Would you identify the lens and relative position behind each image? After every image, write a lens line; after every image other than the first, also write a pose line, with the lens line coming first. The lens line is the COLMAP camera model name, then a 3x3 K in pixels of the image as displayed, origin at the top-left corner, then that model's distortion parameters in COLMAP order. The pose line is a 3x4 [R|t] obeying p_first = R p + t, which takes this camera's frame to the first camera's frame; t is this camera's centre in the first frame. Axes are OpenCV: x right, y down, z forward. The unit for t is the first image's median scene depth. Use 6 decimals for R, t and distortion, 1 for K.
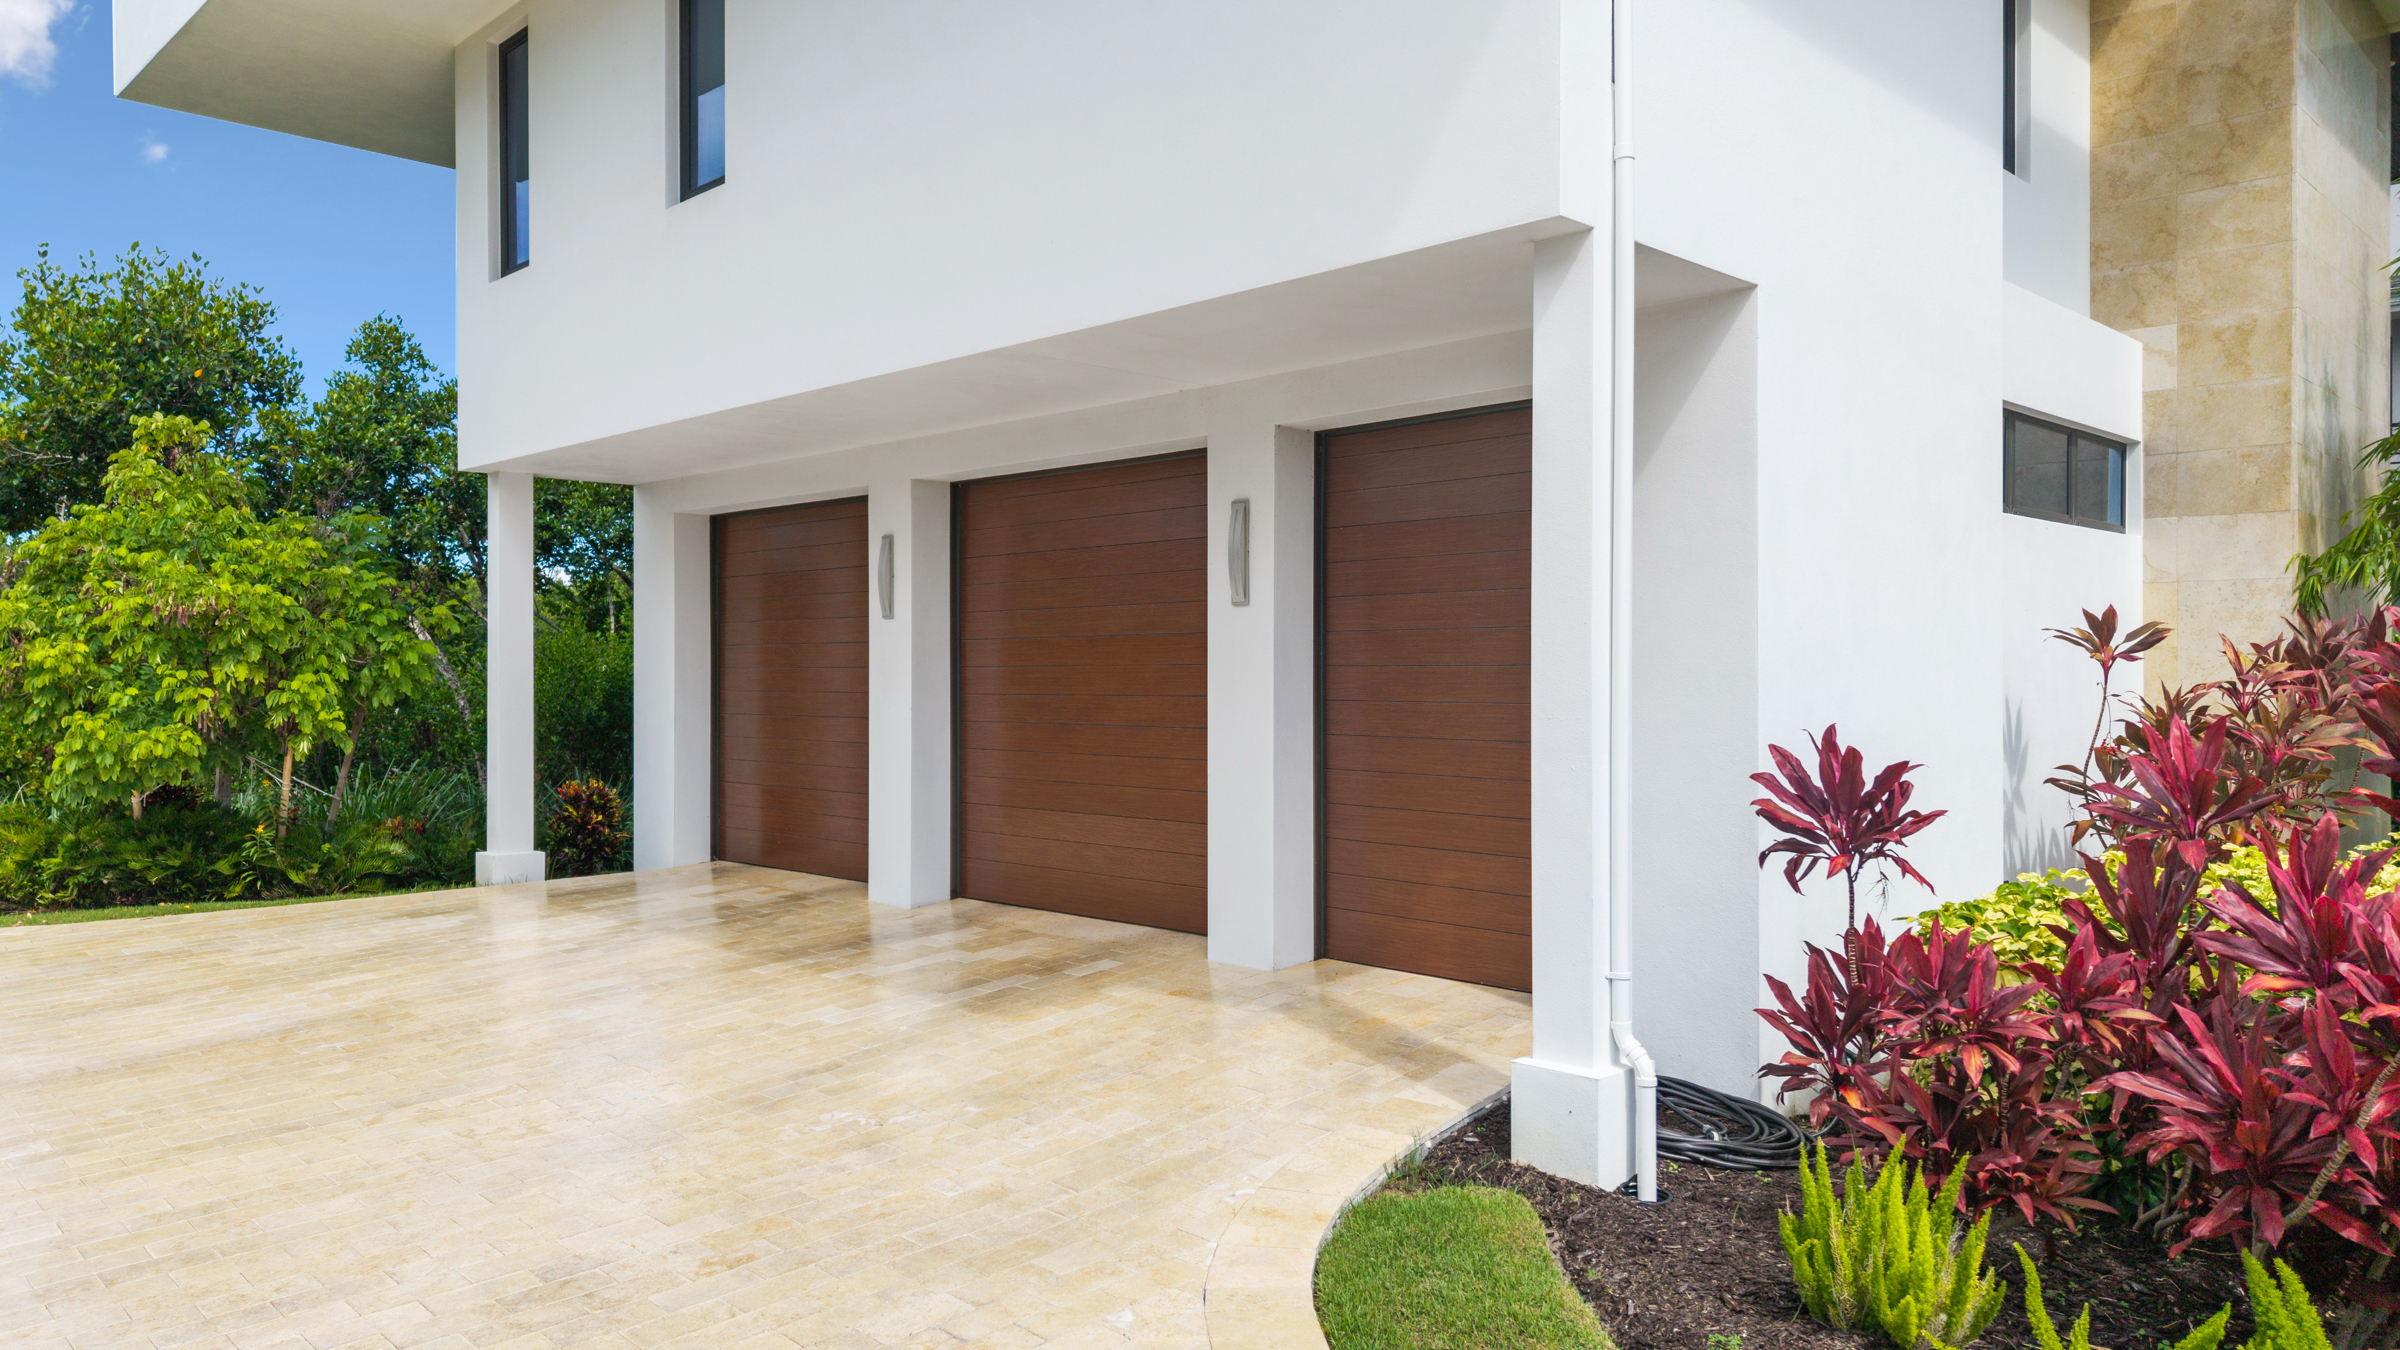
lens RADIAL K [[1629.3, 0, 1200.0], [0, 1629.3, 675.0], [0, 0, 1]] dist [0.016599, -0.005033]
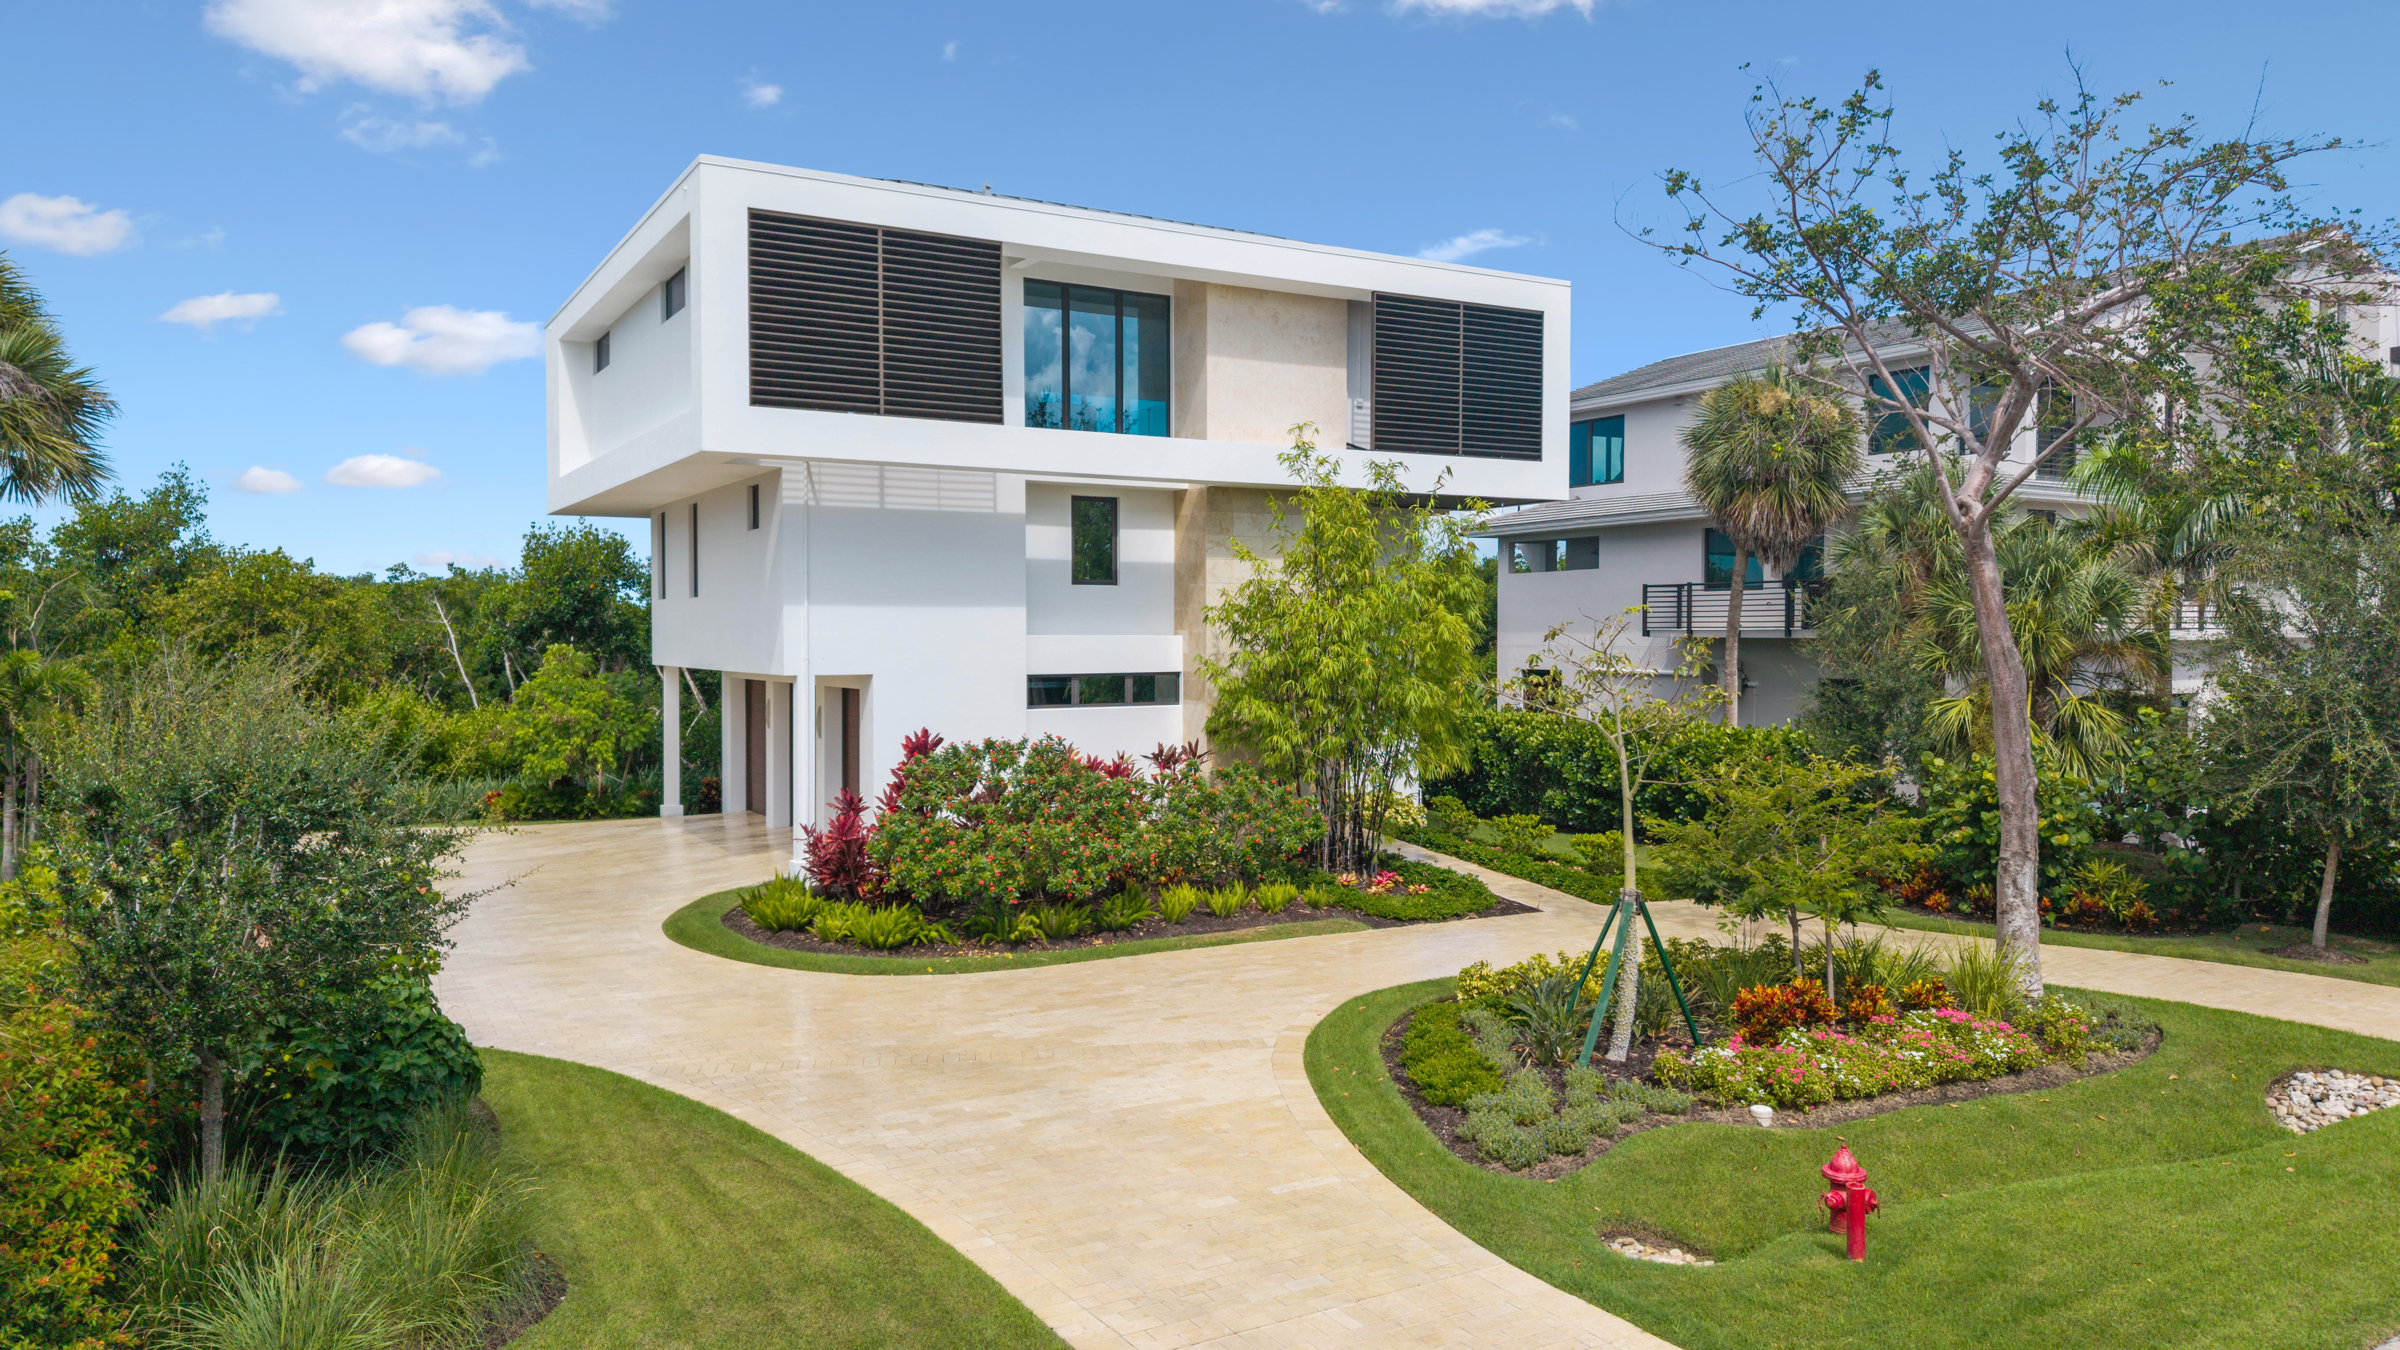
lens RADIAL K [[1606.0, 0, 1200.0], [0, 1606.0, 675.0], [0, 0, 1]] dist [0.028802, -0.018152]
pose [[0.967435, 0.010259, -0.252913, 1.157317], [-0.003438, 0.999619, 0.027398, -0.193273], [0.253097, -0.025636, 0.967101, -1.425573]]
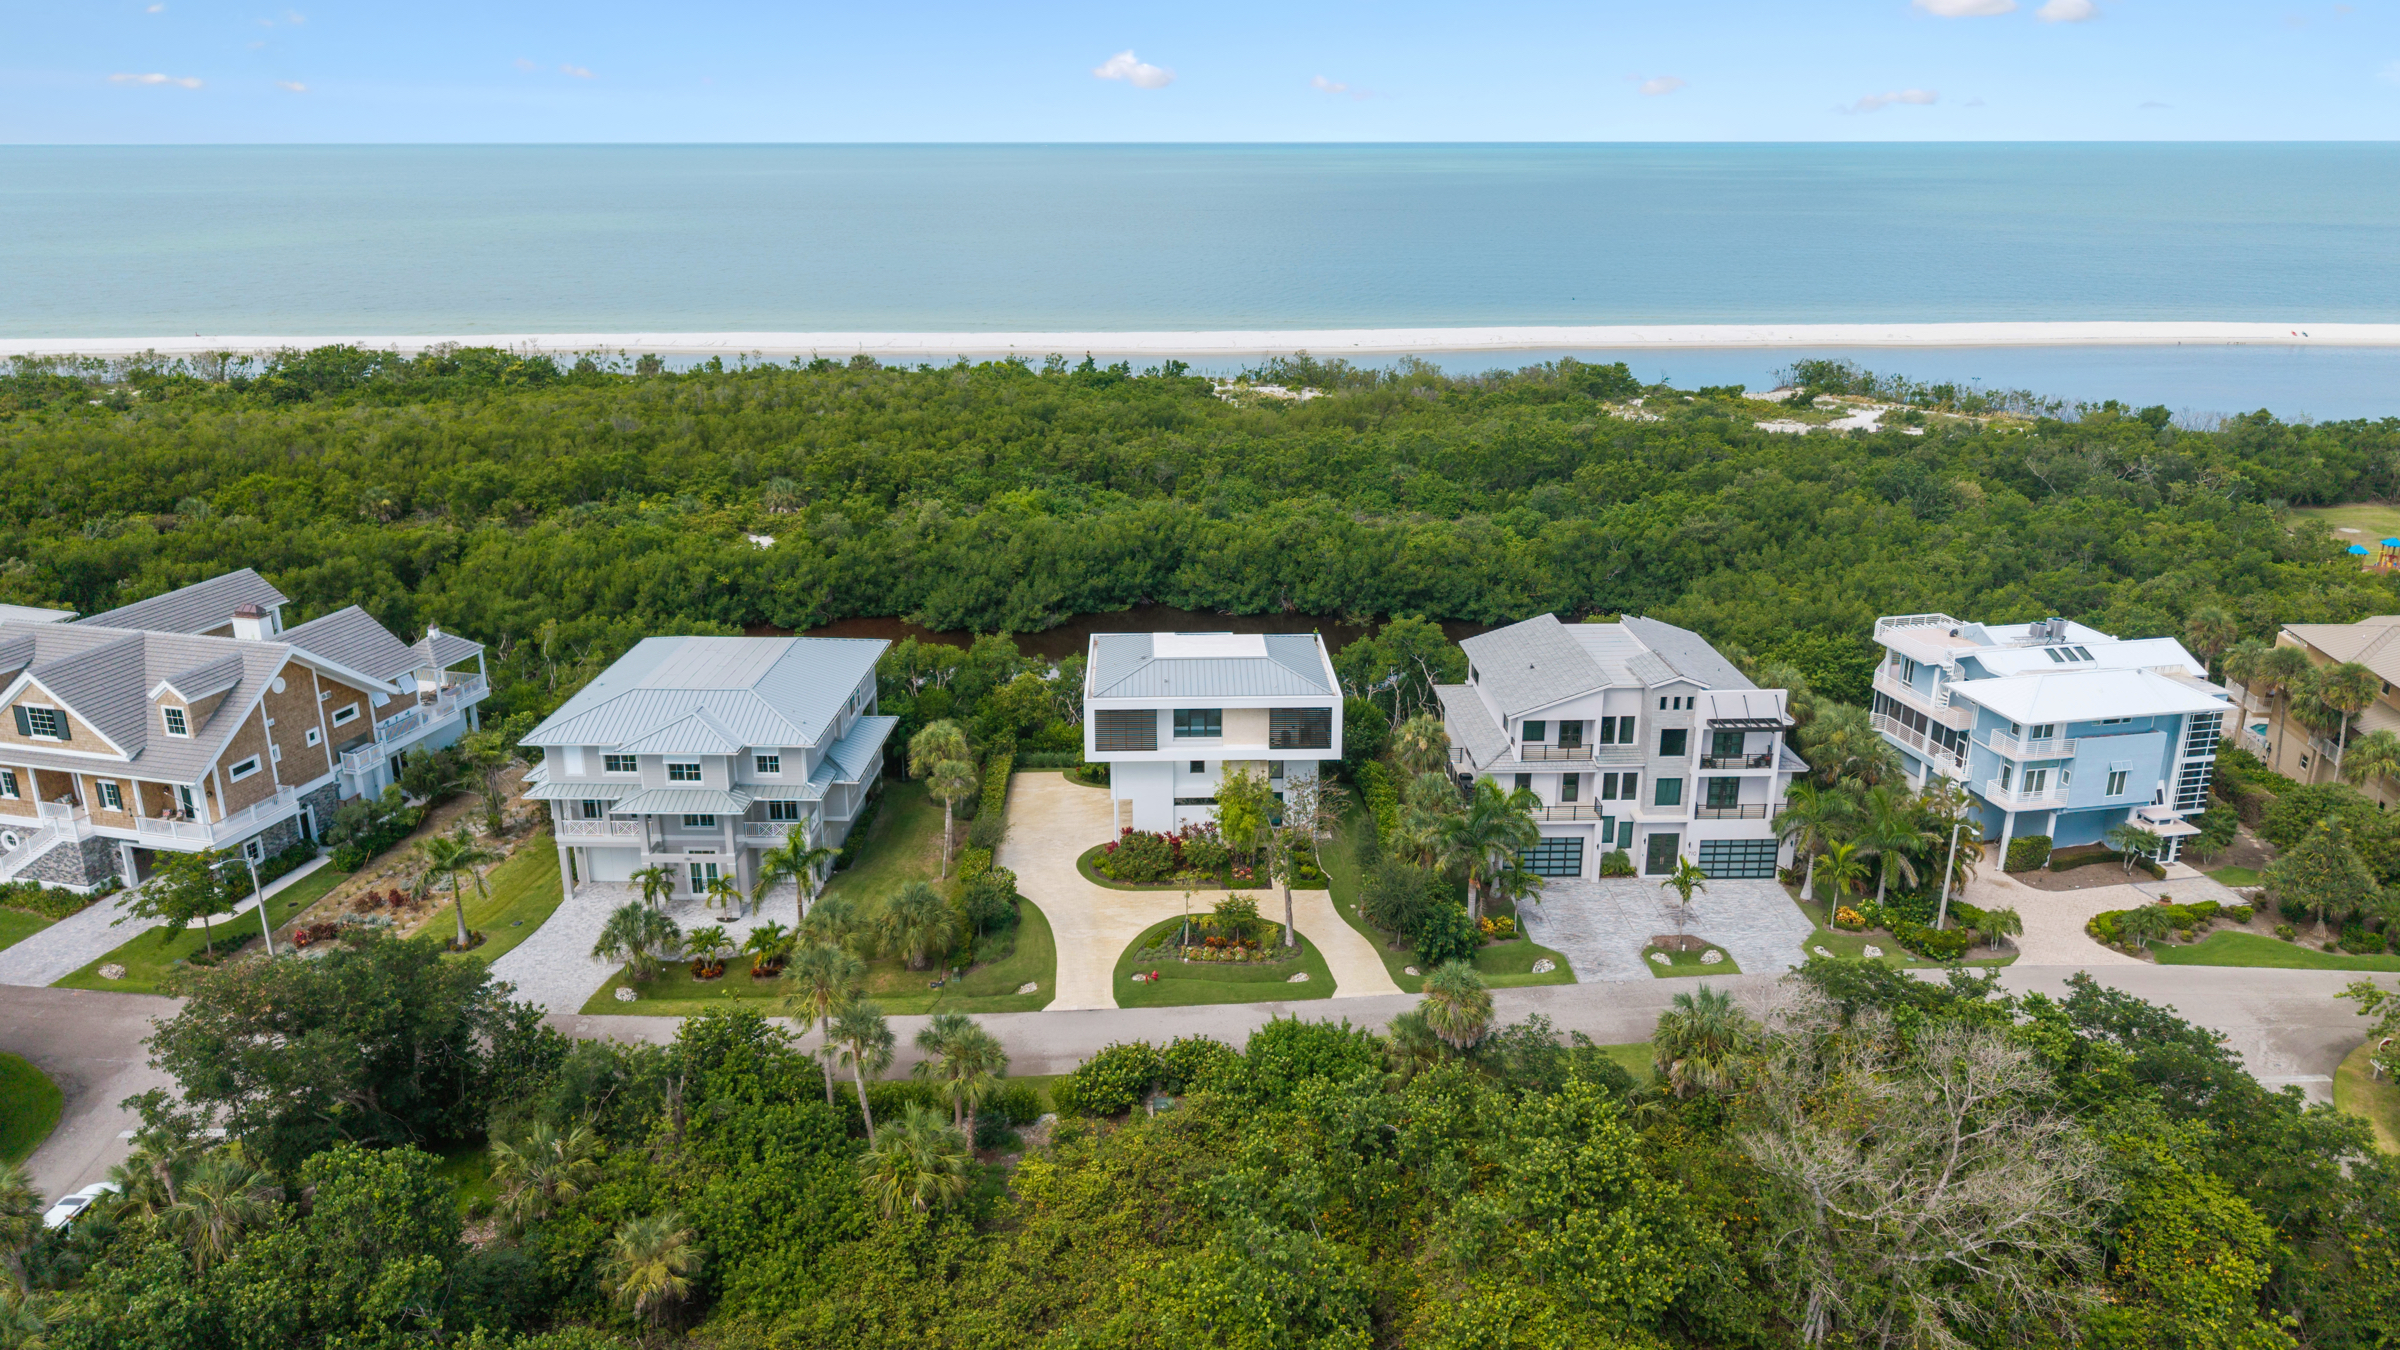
lens RADIAL K [[1626.9, 0, 1200.0], [0, 1626.9, 675.0], [0, 0, 1]] dist [0.068048, -0.092394]
pose [[0.732291, 0.214116, -0.646455, 6.014371], [-0.002654, 0.950175, 0.311706, -3.525892], [0.680987, -0.226543, 0.696373, -5.196331]]
